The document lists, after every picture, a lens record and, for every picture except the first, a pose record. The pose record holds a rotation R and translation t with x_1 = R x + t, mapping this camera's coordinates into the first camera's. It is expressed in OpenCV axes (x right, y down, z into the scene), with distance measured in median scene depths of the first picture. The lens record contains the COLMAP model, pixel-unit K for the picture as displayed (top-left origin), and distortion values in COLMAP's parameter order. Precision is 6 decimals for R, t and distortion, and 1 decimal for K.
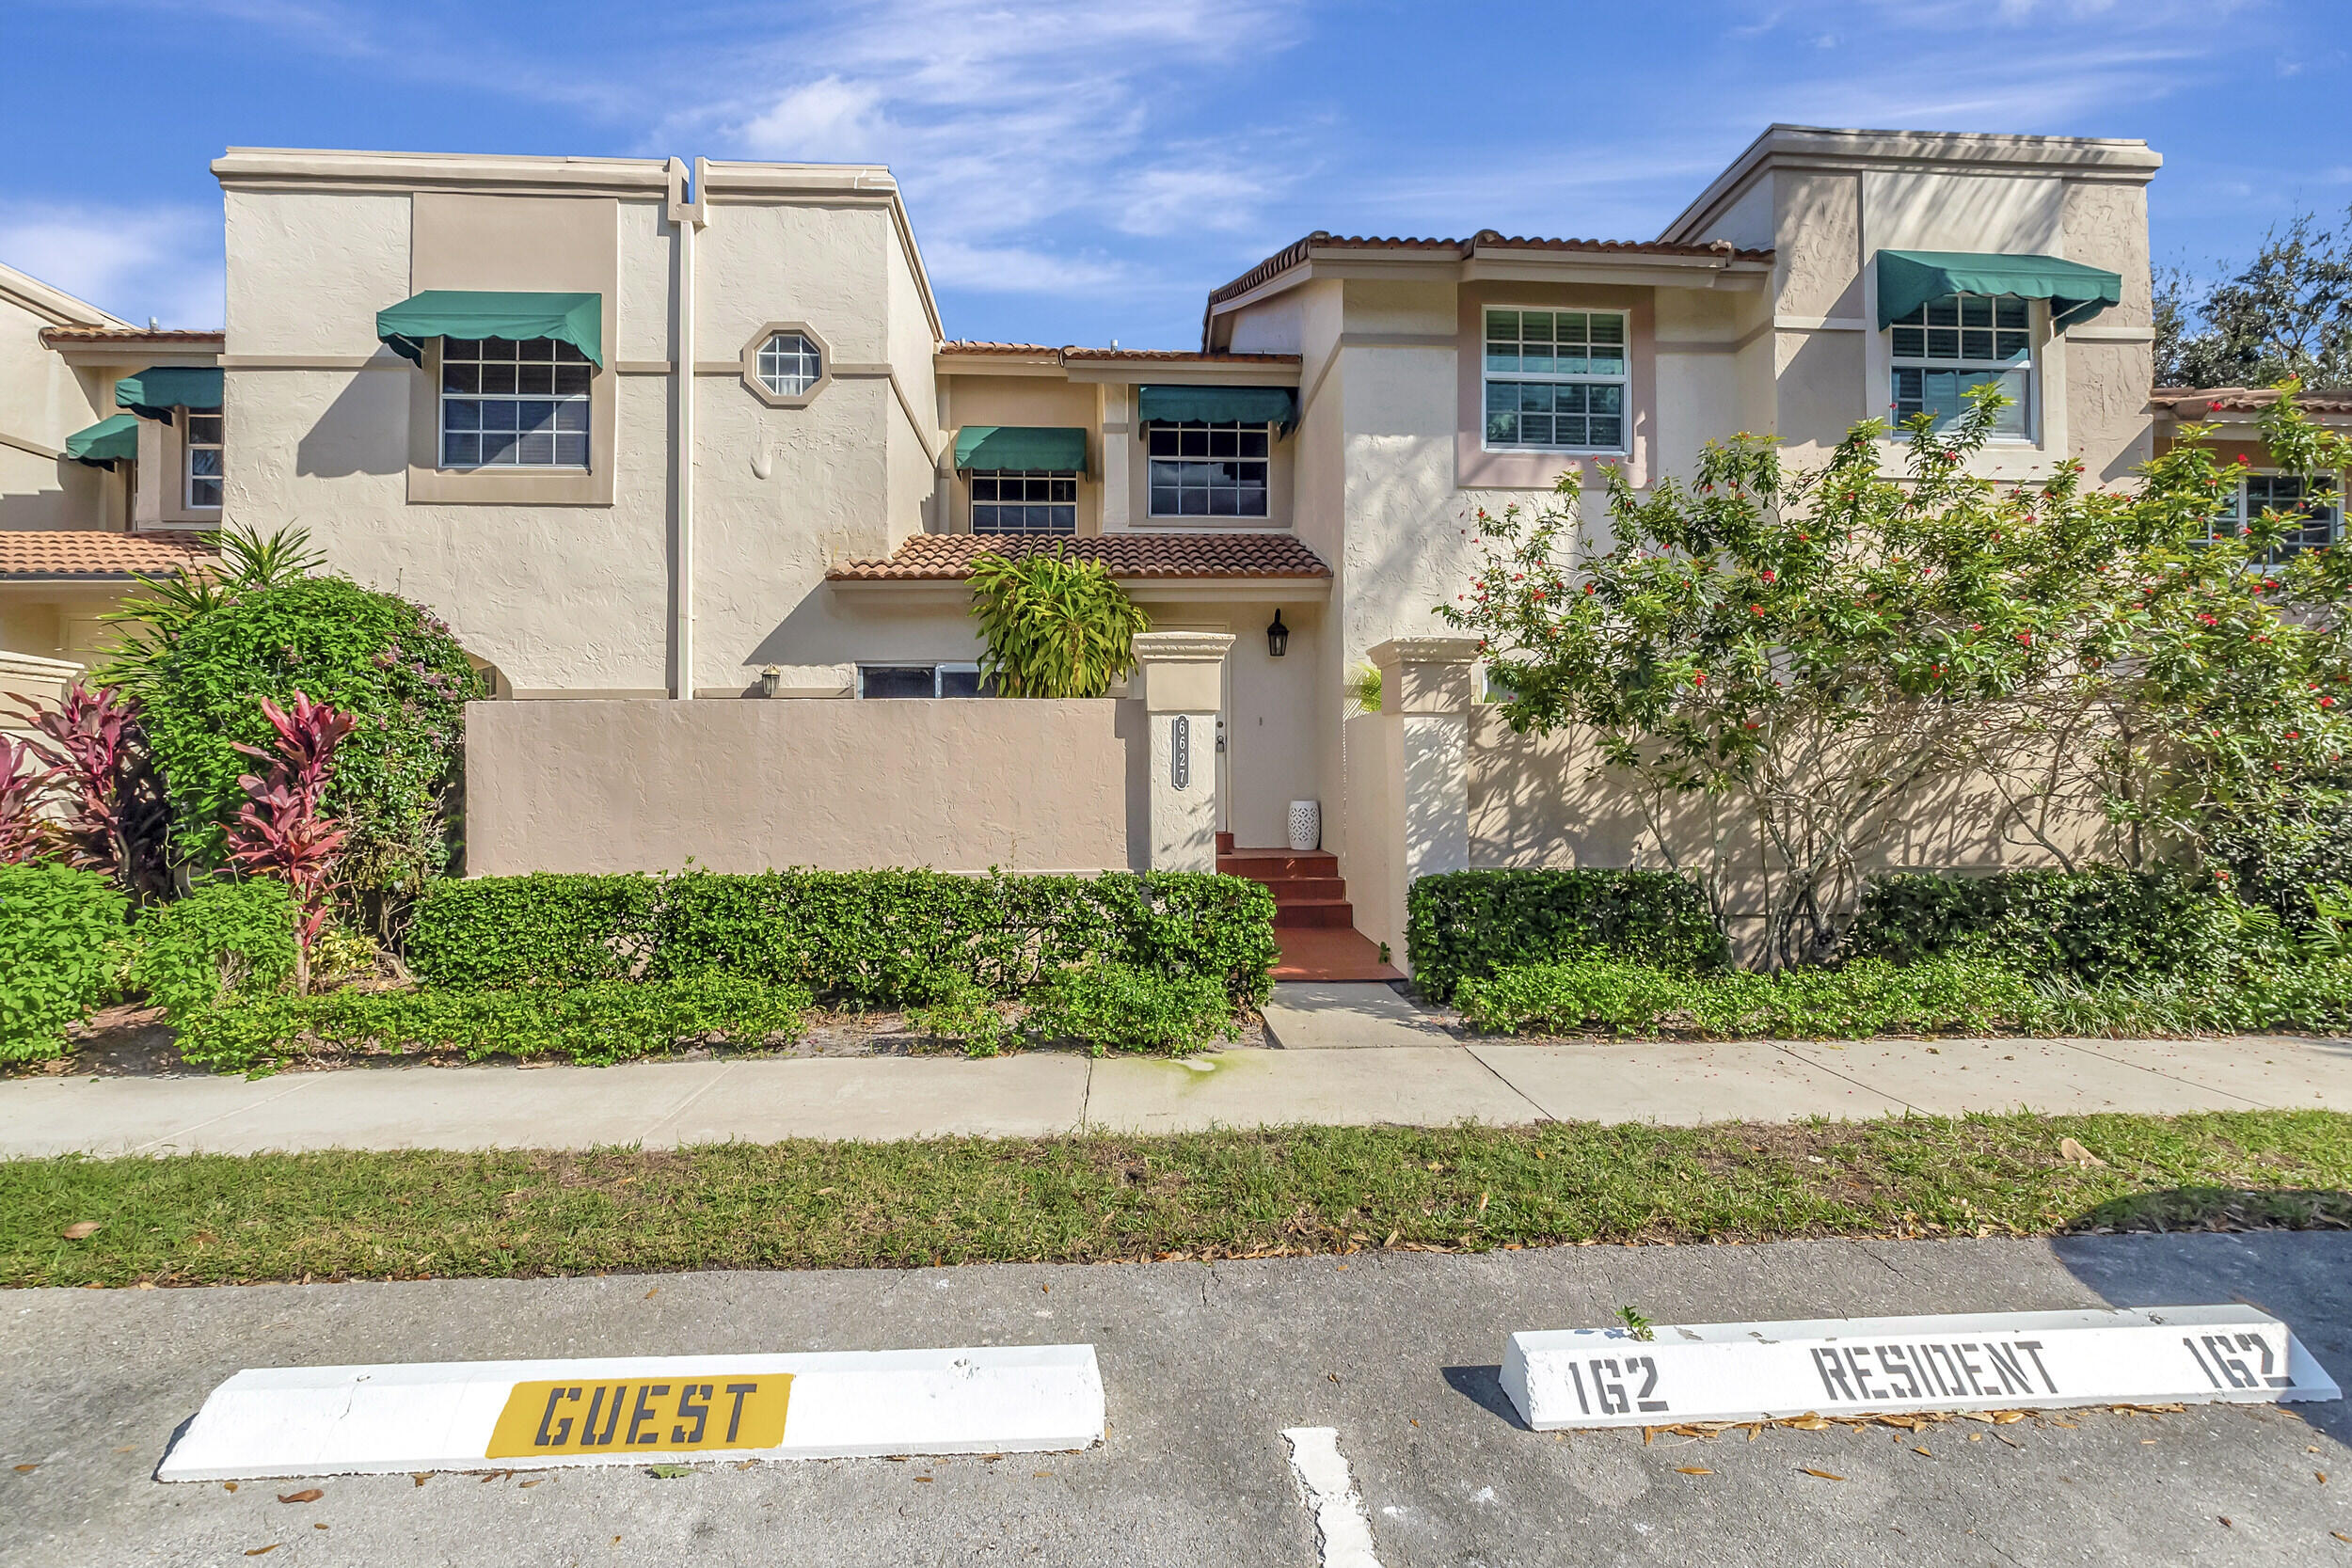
lens RADIAL K [[1037.5, 0, 1168.8], [0, 1037.5, 783.5], [0, 0, 1]] dist [0.001384, -0.000261]
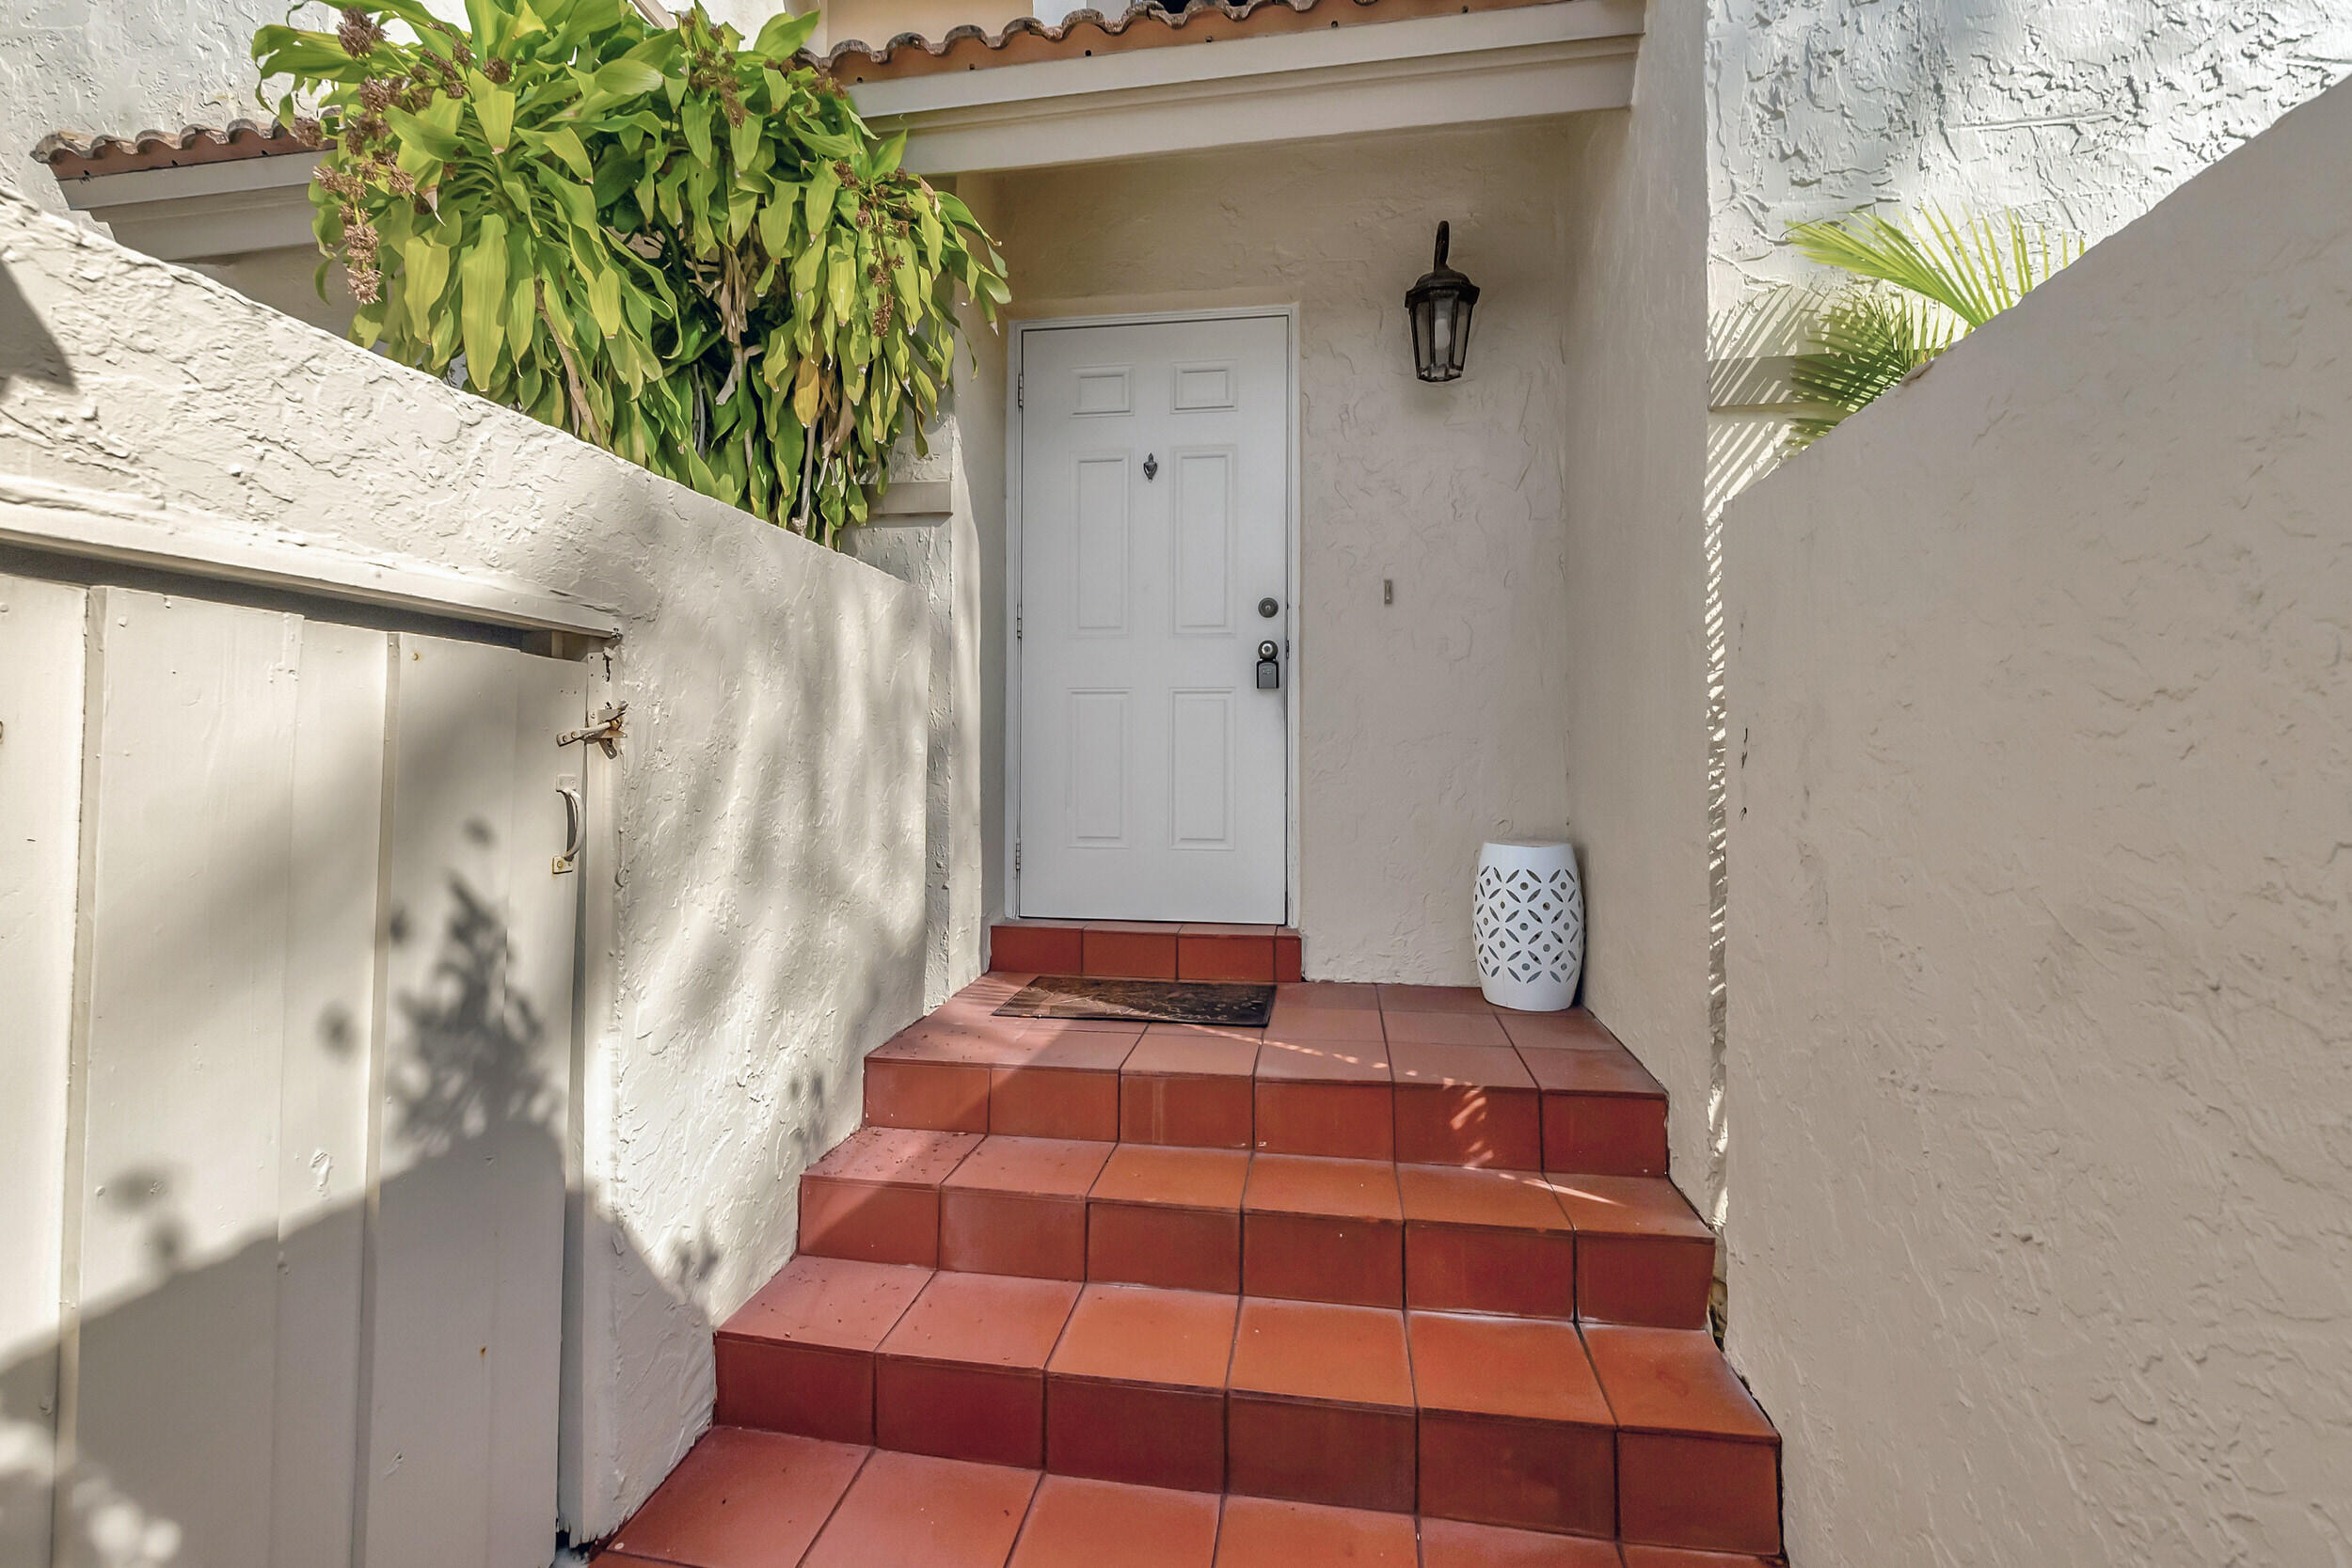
lens RADIAL K [[1037.5, 0, 1168.8], [0, 1037.5, 783.5], [0, 0, 1]] dist [0.001384, -0.000261]
pose [[0.977159, 0.005990, -0.212425, 0.102410], [-0.004813, 0.999970, 0.006056, -0.001826], [0.212455, -0.004895, 0.977159, 0.758137]]
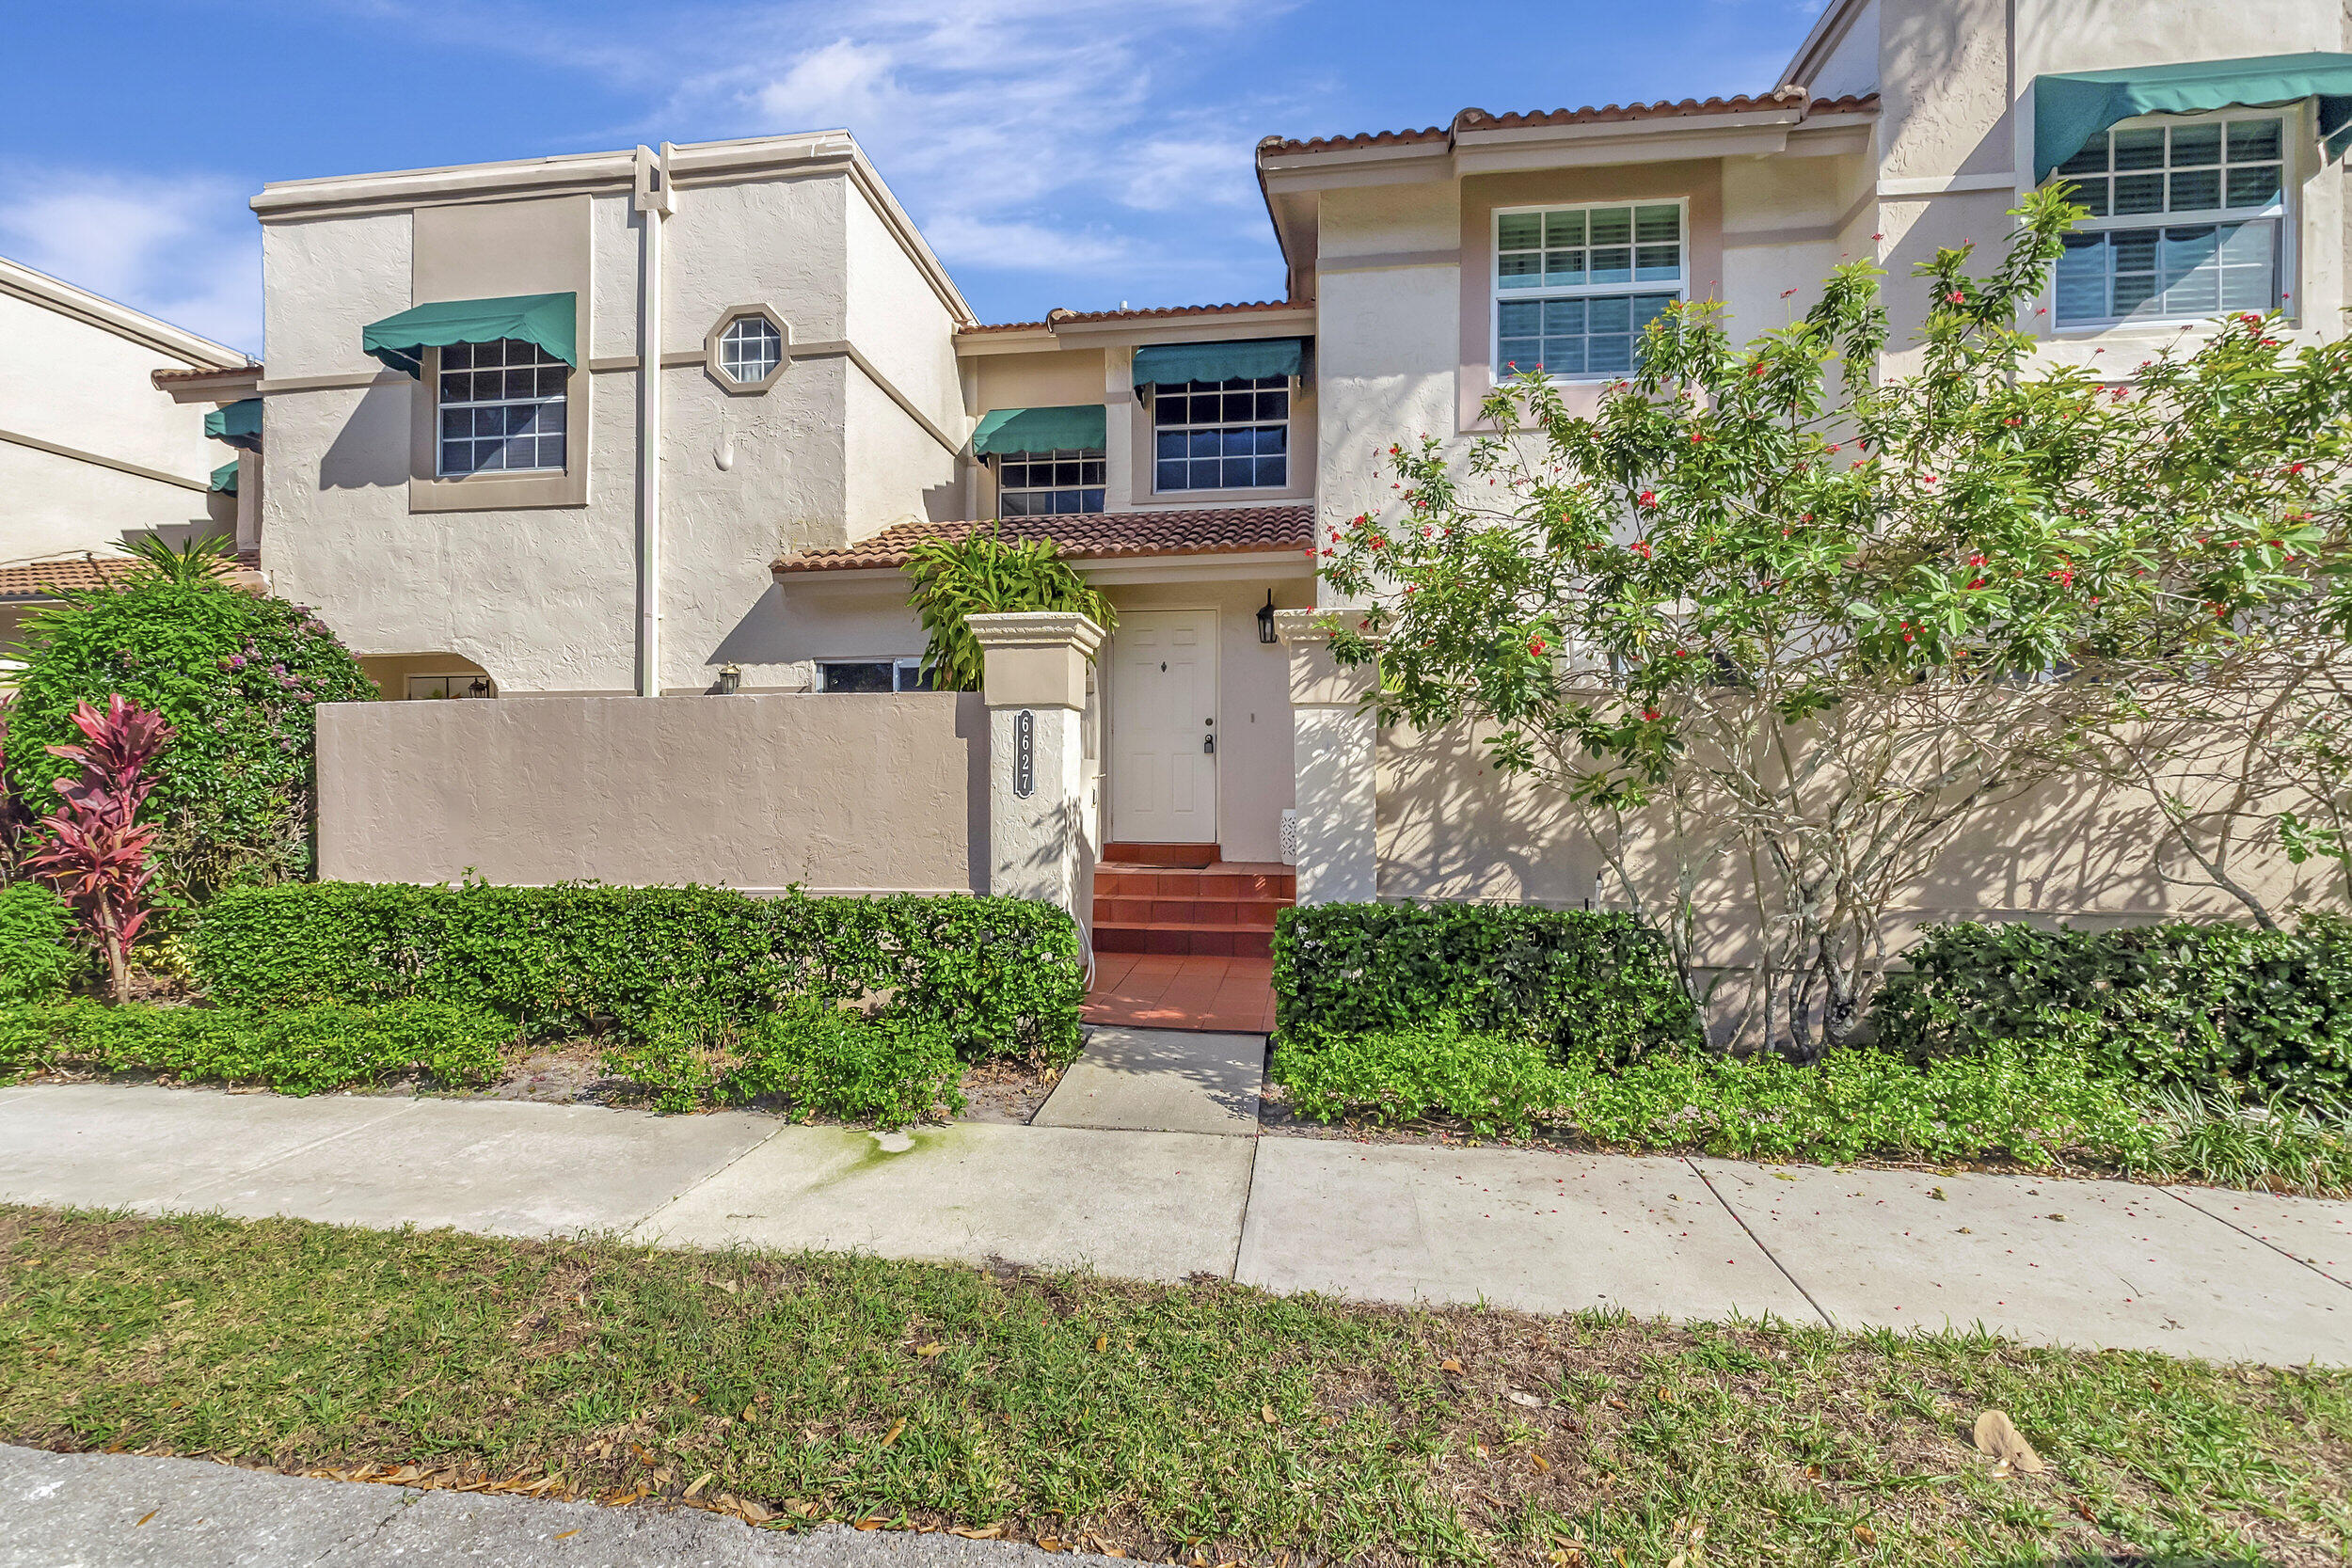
lens RADIAL K [[1037.9, 0, 1170.6], [0, 1037.9, 796.1], [0, 0, 1]] dist [-0.000149, 0.001447]
pose [[0.980625, 0.006402, -0.195789, 0.218617], [-0.004116, 0.999919, 0.012082, -0.004749], [0.195850, -0.011042, 0.980572, 0.139876]]
